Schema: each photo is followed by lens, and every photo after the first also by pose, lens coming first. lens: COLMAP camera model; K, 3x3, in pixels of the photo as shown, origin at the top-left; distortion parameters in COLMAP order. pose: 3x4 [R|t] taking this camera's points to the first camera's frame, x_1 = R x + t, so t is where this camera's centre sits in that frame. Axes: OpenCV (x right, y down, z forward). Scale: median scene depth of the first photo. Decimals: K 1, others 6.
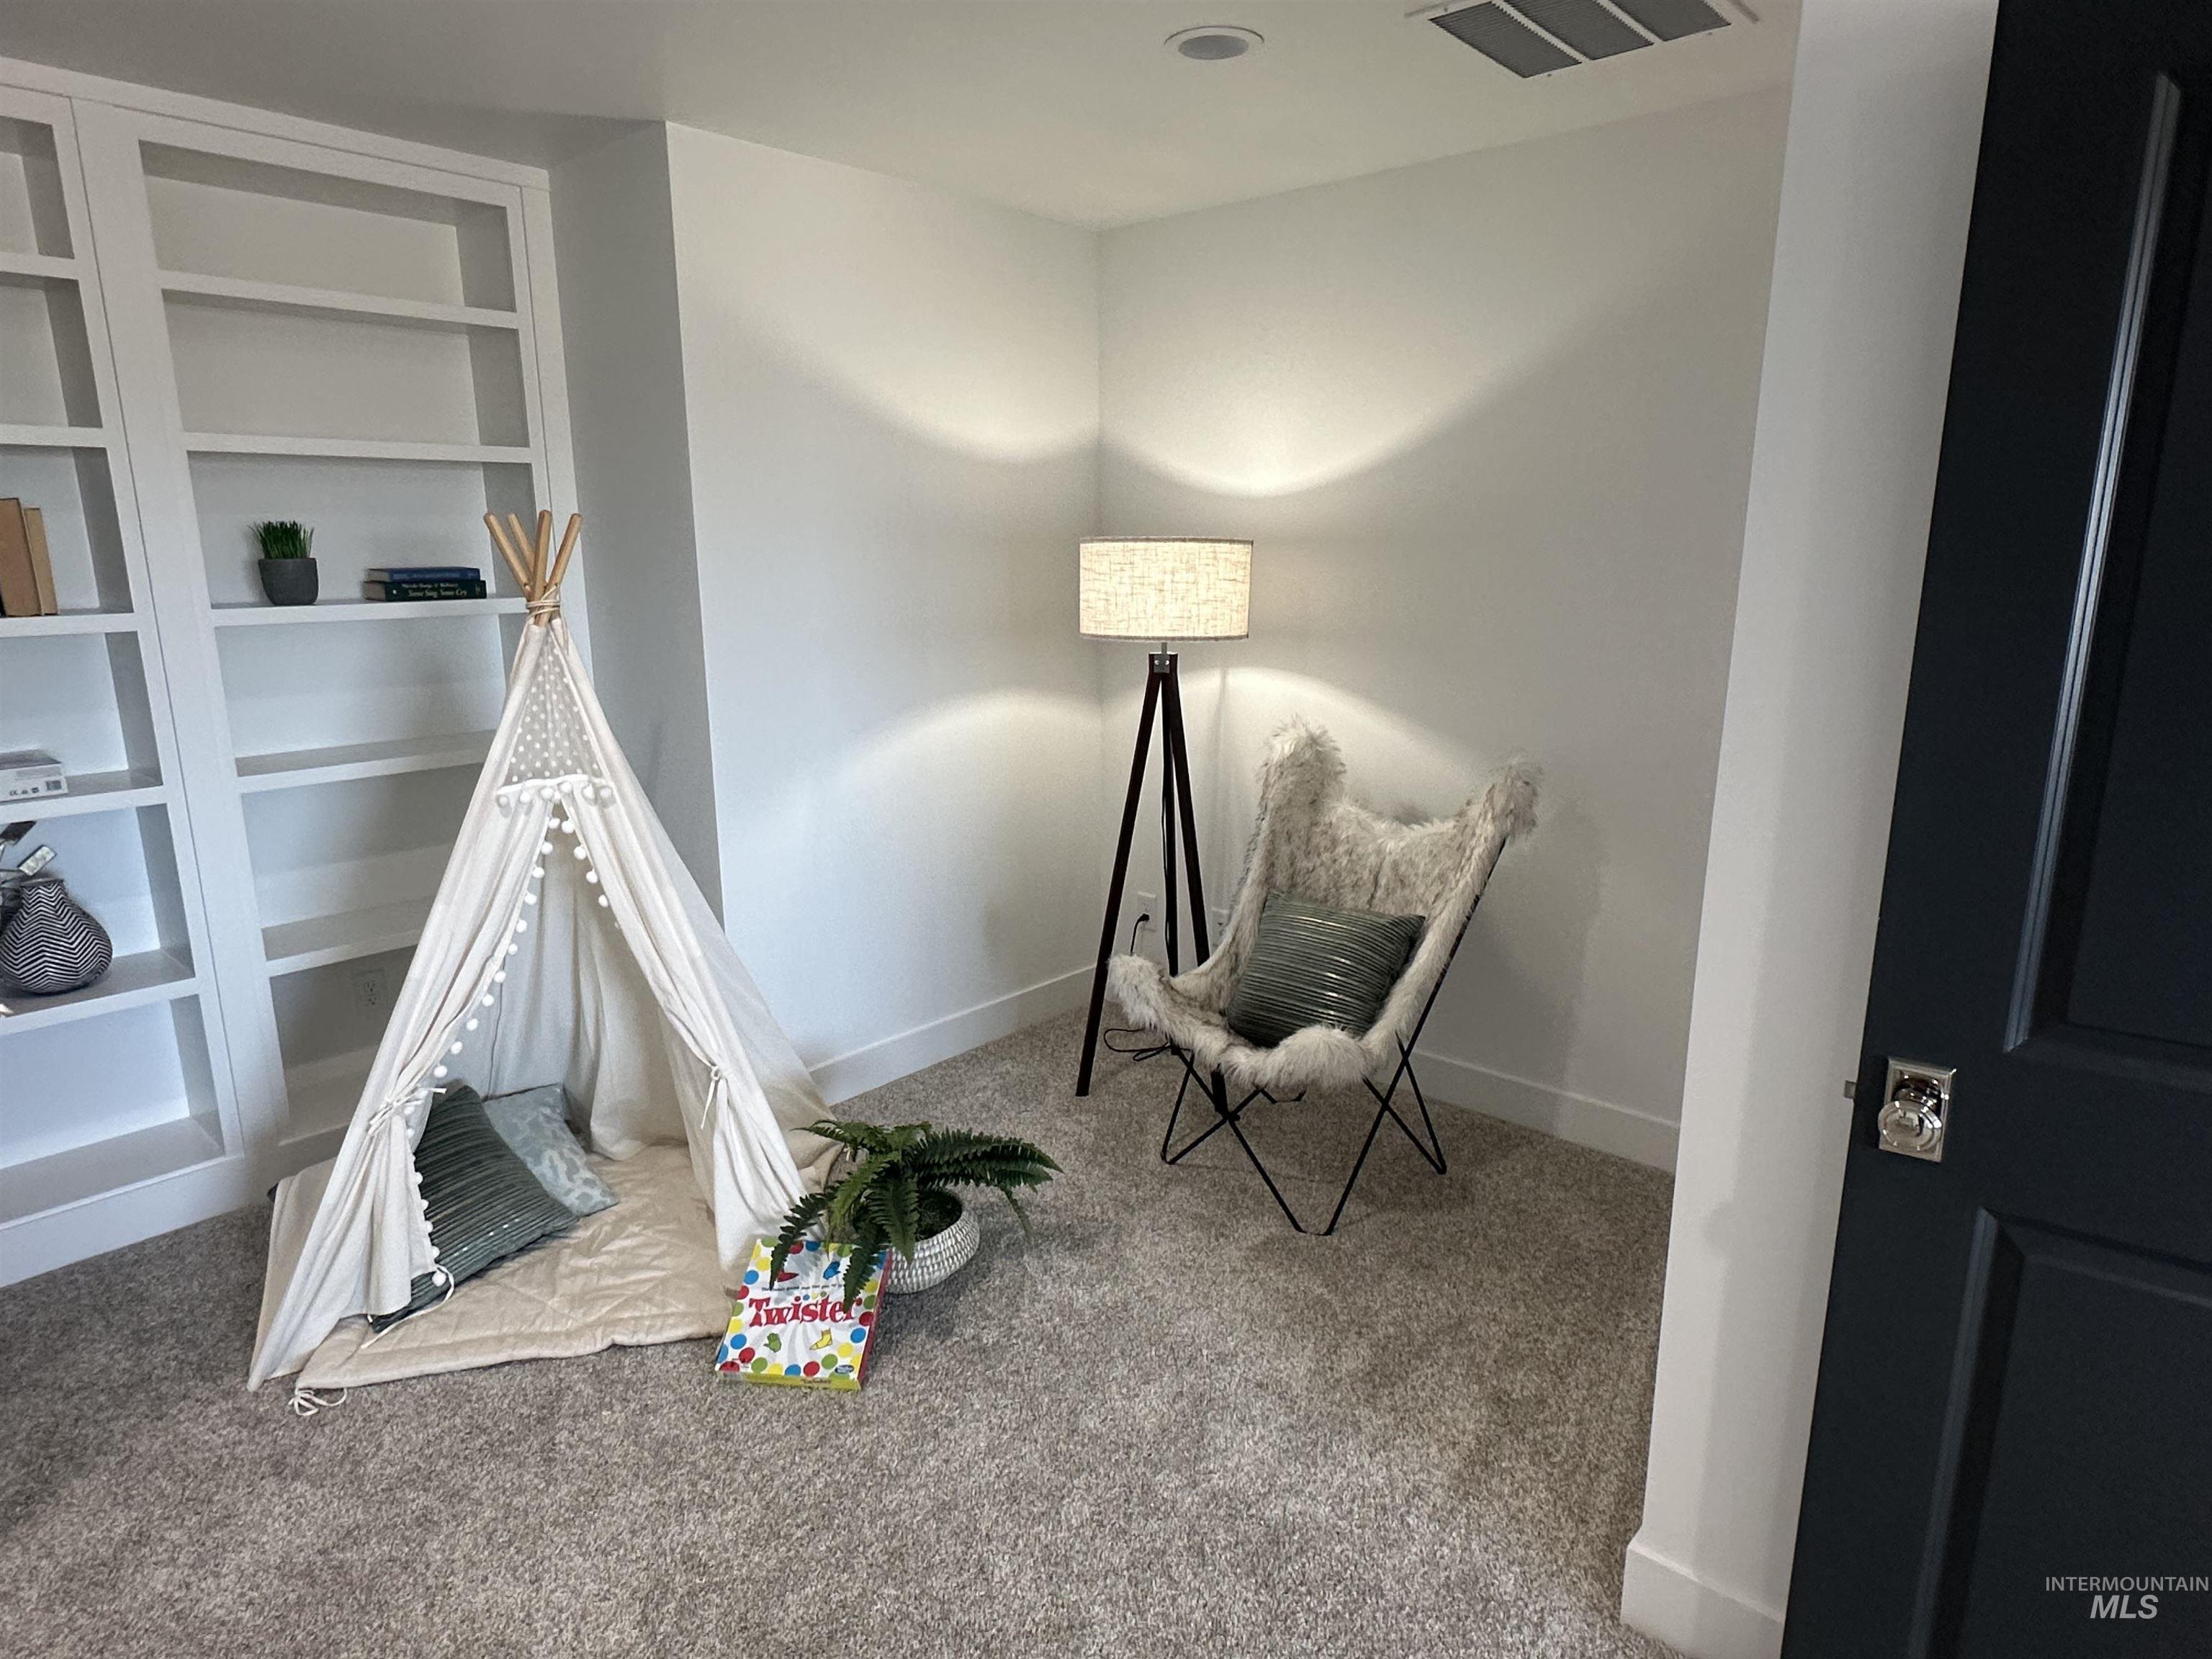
lens RADIAL K [[1320.3, 0, 1108.5], [0, 1320.3, 841.0], [0, 0, 1]] dist [-0.000159, -0.002202]
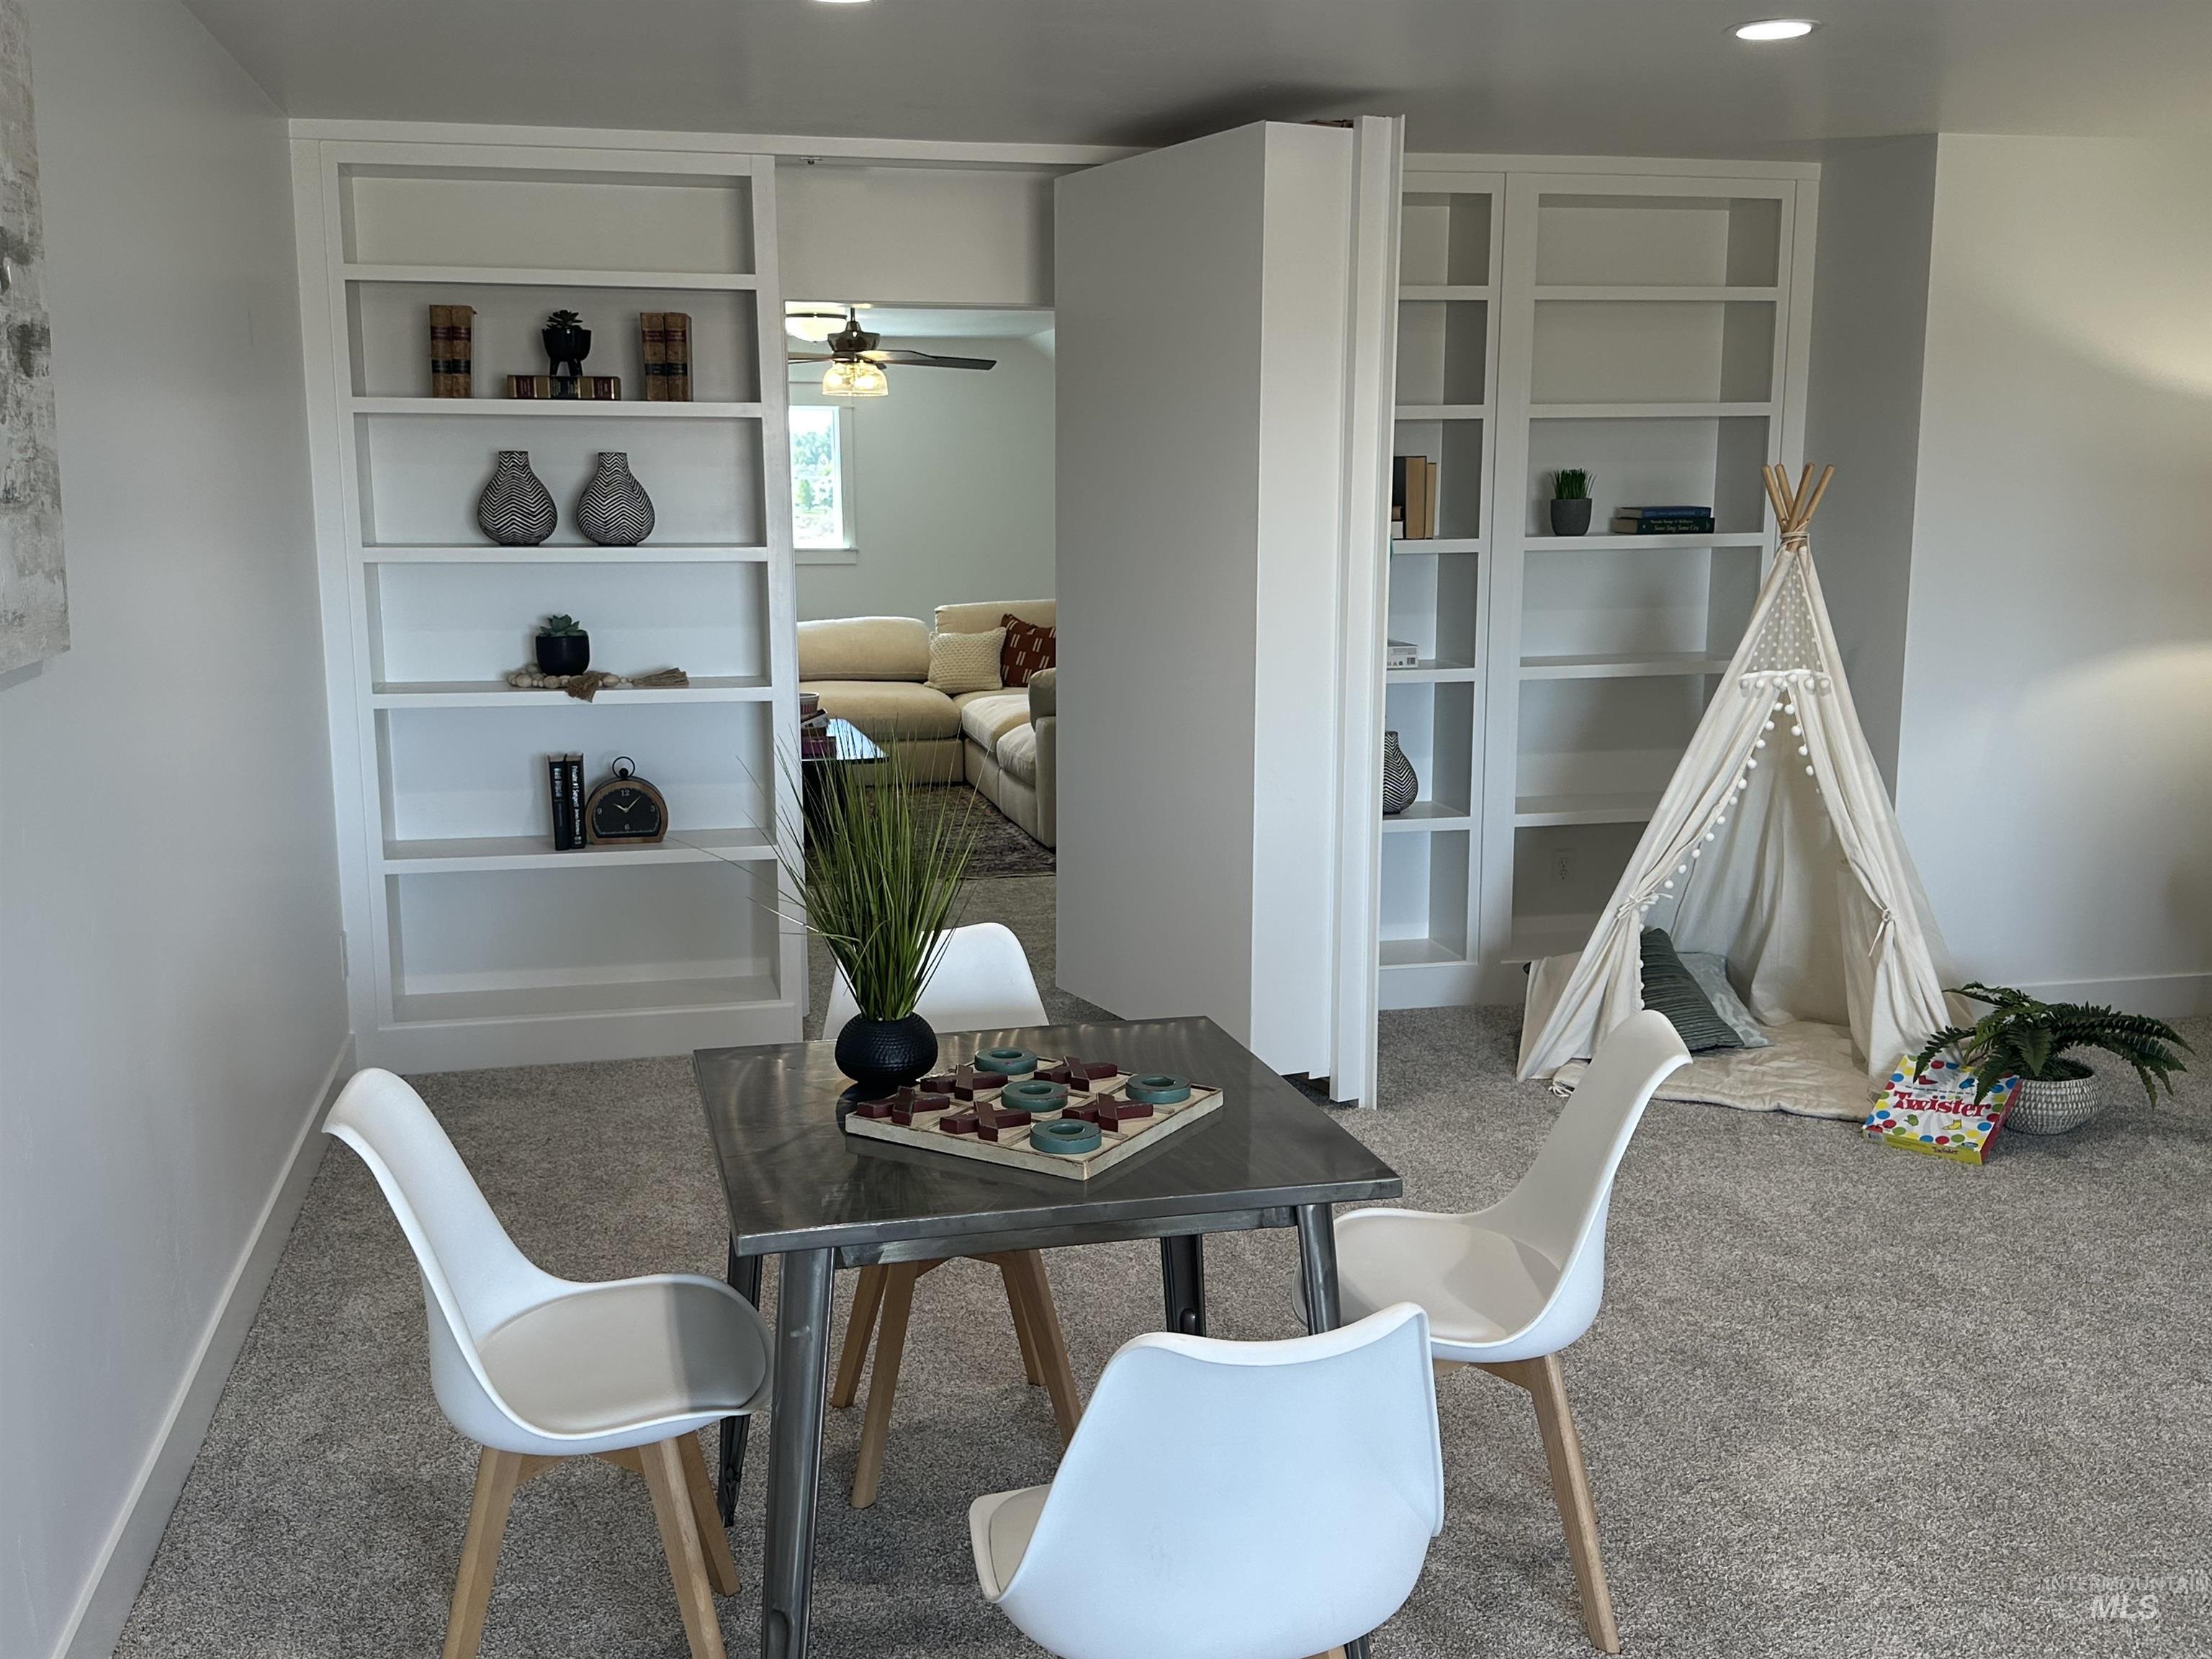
lens RADIAL K [[2024.9, 0, 1093.9], [0, 2024.9, 828.4], [0, 0, 1]] dist [0.069660, -0.108734]
pose [[0.805553, 0.101969, -0.583684, 0.209344], [-0.130818, 0.991379, -0.007352, 0.205805], [0.577903, 0.082279, 0.811948, -0.975208]]
